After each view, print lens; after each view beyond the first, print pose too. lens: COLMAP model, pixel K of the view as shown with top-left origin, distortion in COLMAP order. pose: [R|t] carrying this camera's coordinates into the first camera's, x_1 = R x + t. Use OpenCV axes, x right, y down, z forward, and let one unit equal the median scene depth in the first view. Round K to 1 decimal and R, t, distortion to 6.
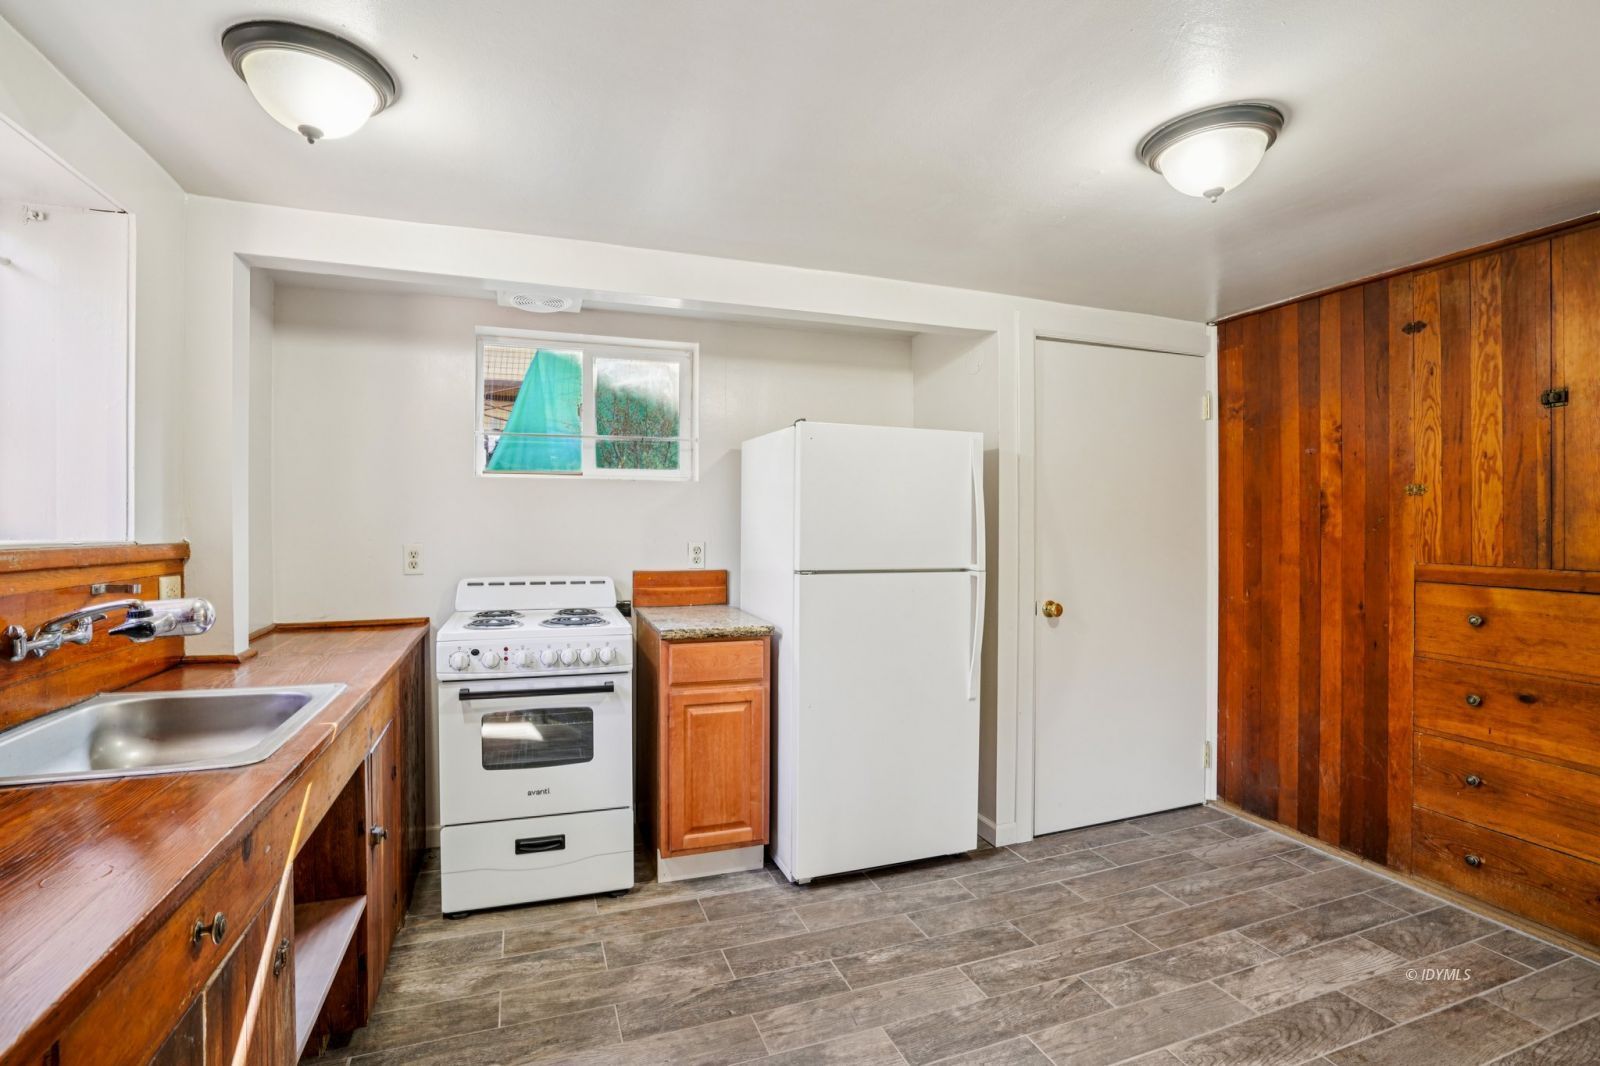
lens RADIAL K [[735.9, 0, 800.0], [0, 735.9, 533.0], [0, 0, 1]] dist [-0.060272, 0.023250]
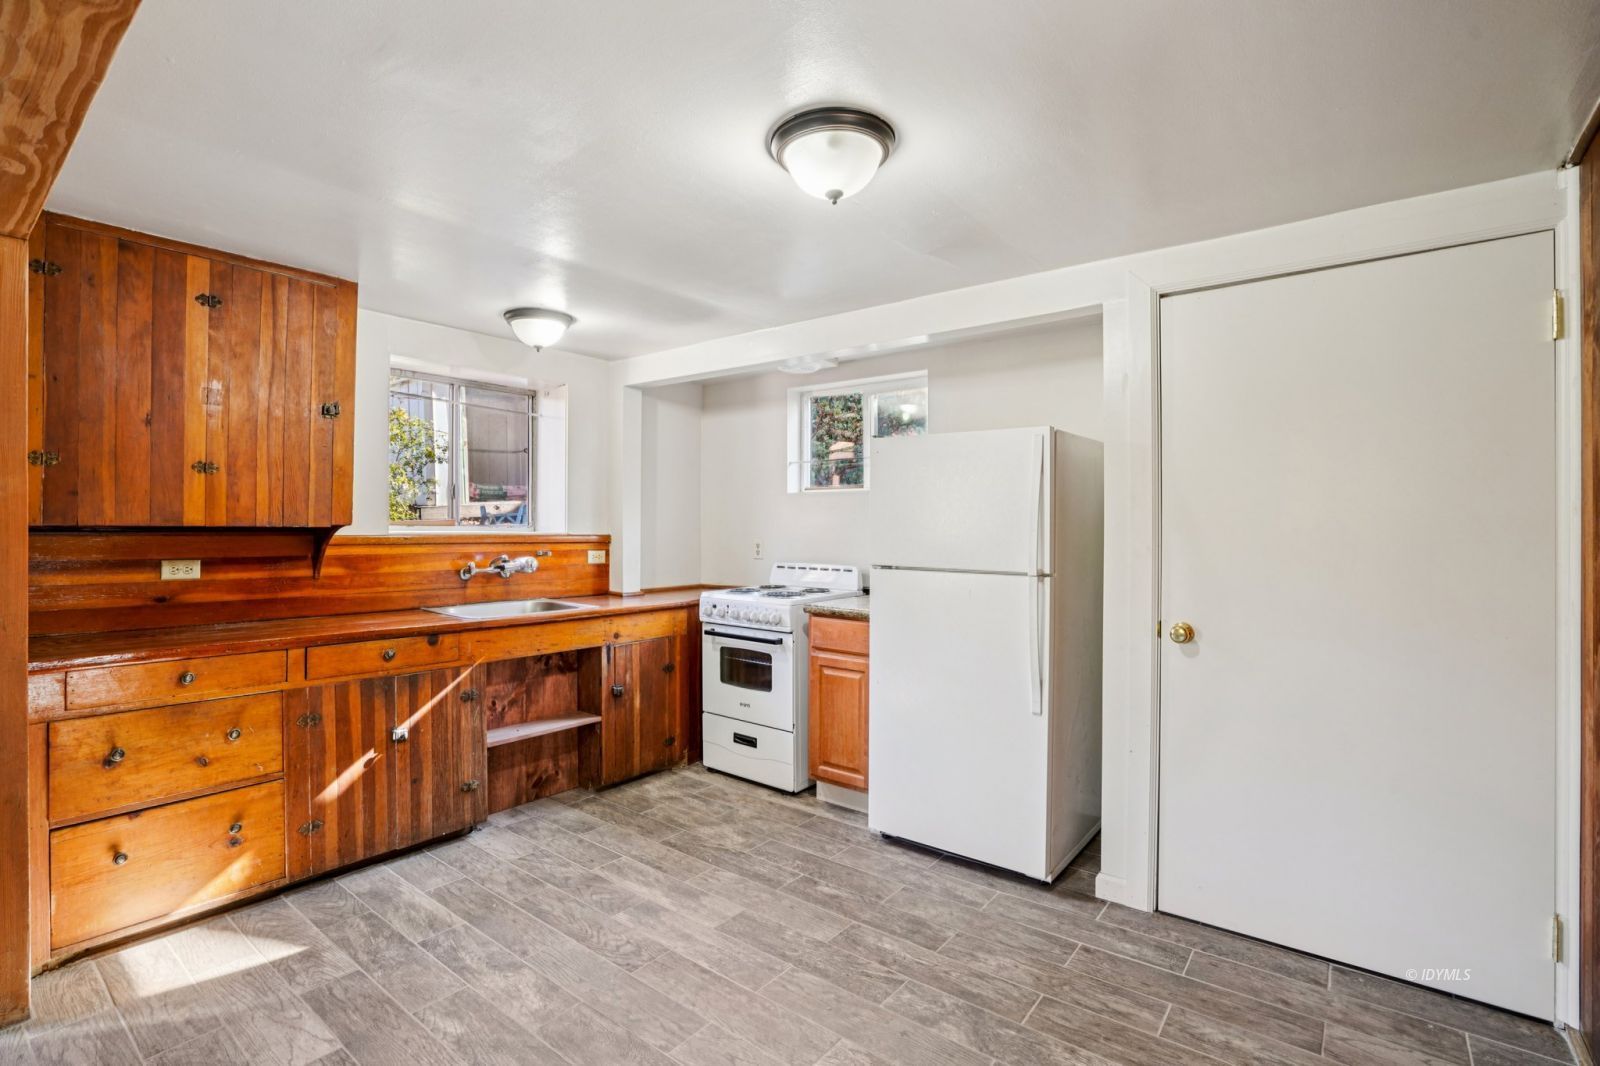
lens RADIAL K [[735.9, 0, 800.0], [0, 735.9, 533.0], [0, 0, 1]] dist [-0.060272, 0.023250]
pose [[0.533246, 0.007232, -0.845929, 0.973871], [-0.012831, 0.999918, 0.000461, 0.001076], [0.845863, 0.010608, 0.533295, 0.284027]]
